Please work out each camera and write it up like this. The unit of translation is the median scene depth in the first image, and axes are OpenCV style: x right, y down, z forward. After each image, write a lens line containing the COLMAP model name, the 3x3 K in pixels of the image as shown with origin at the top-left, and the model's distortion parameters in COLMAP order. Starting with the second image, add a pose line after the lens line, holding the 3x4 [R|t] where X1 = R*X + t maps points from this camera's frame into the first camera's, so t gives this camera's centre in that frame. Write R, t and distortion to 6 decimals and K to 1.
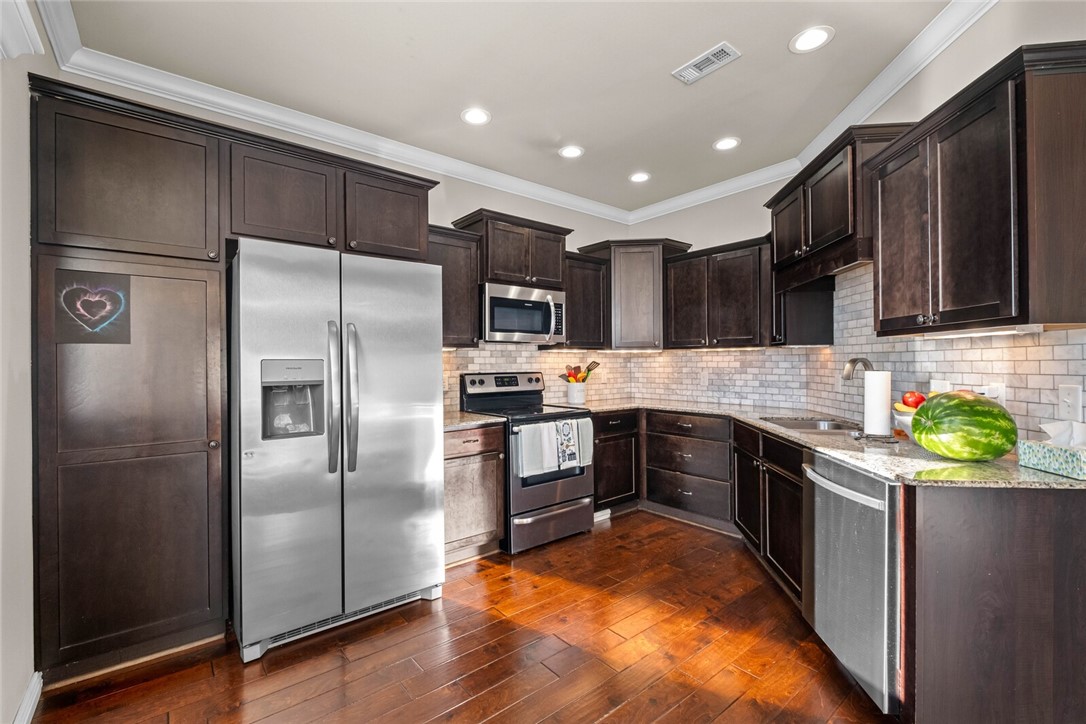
lens RADIAL K [[464.3, 0, 539.5], [0, 464.3, 359.0], [0, 0, 1]] dist [-0.004113, -0.000996]
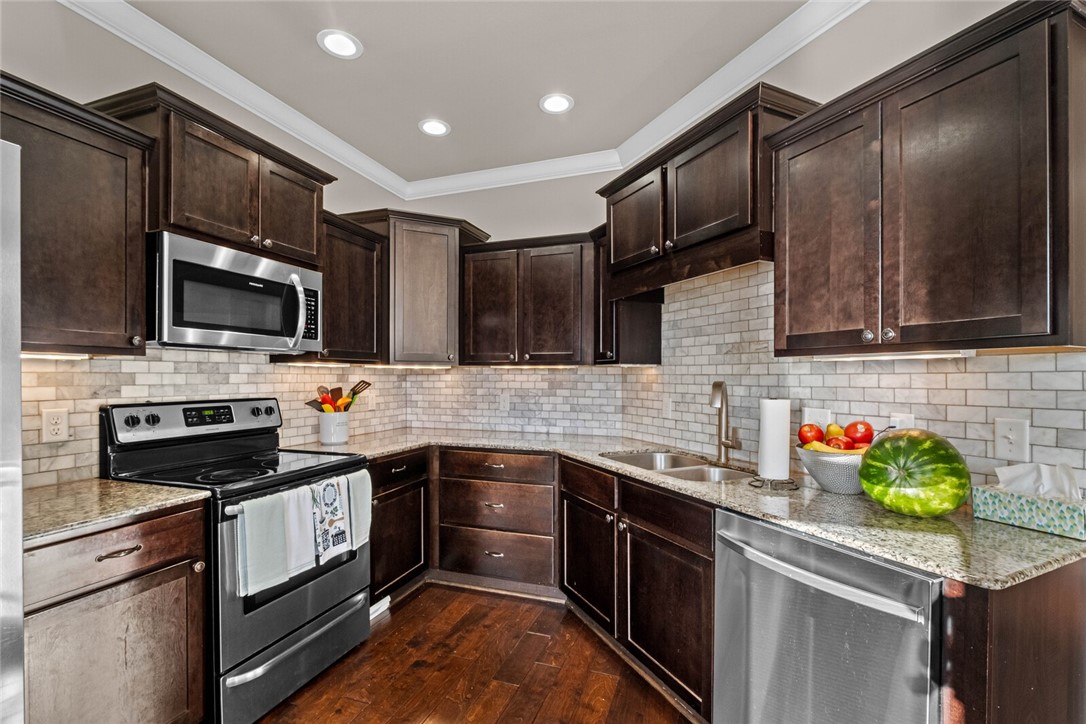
lens RADIAL K [[476.1, 0, 543.0], [0, 476.1, 376.9], [0, 0, 1]] dist [-0.001791, -0.000620]
pose [[0.852704, 0.007168, 0.522345, -0.029433], [-0.010701, 0.999936, 0.003748, -0.007210], [-0.522284, -0.008785, 0.852726, 0.314849]]
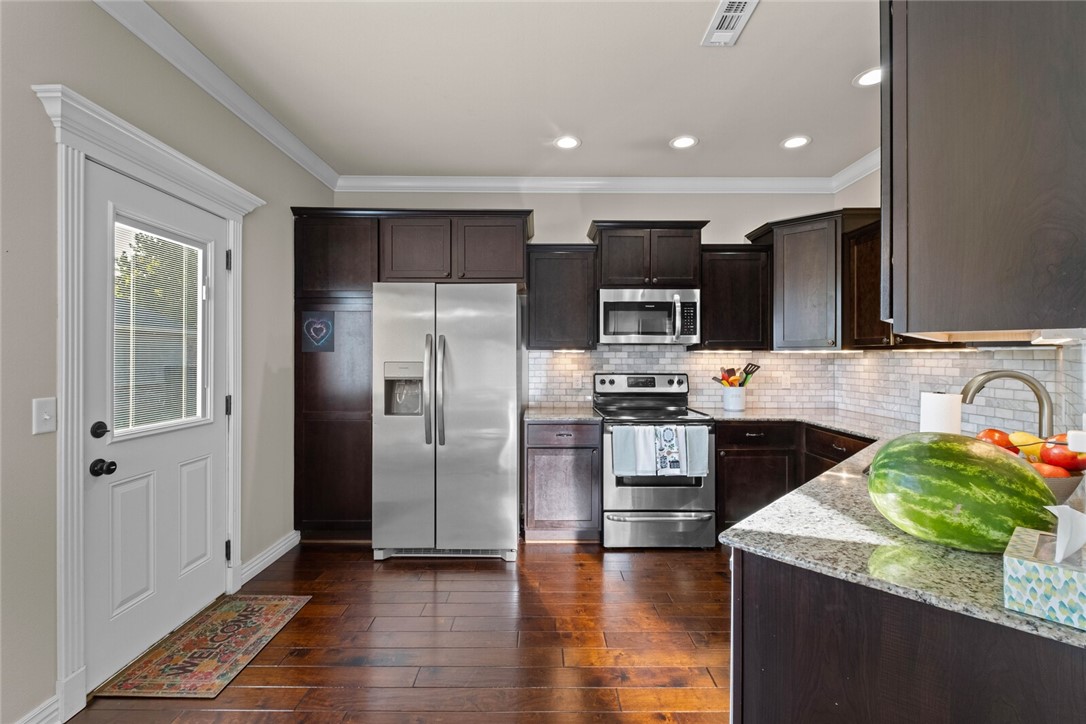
lens RADIAL K [[463.0, 0, 542.1], [0, 463.0, 353.4], [0, 0, 1]] dist [-0.001239, -0.000282]
pose [[0.783013, 0.004120, -0.621992, 0.432949], [-0.002619, 0.999991, 0.003327, -0.019374], [0.622000, -0.000976, 0.783016, 0.082941]]
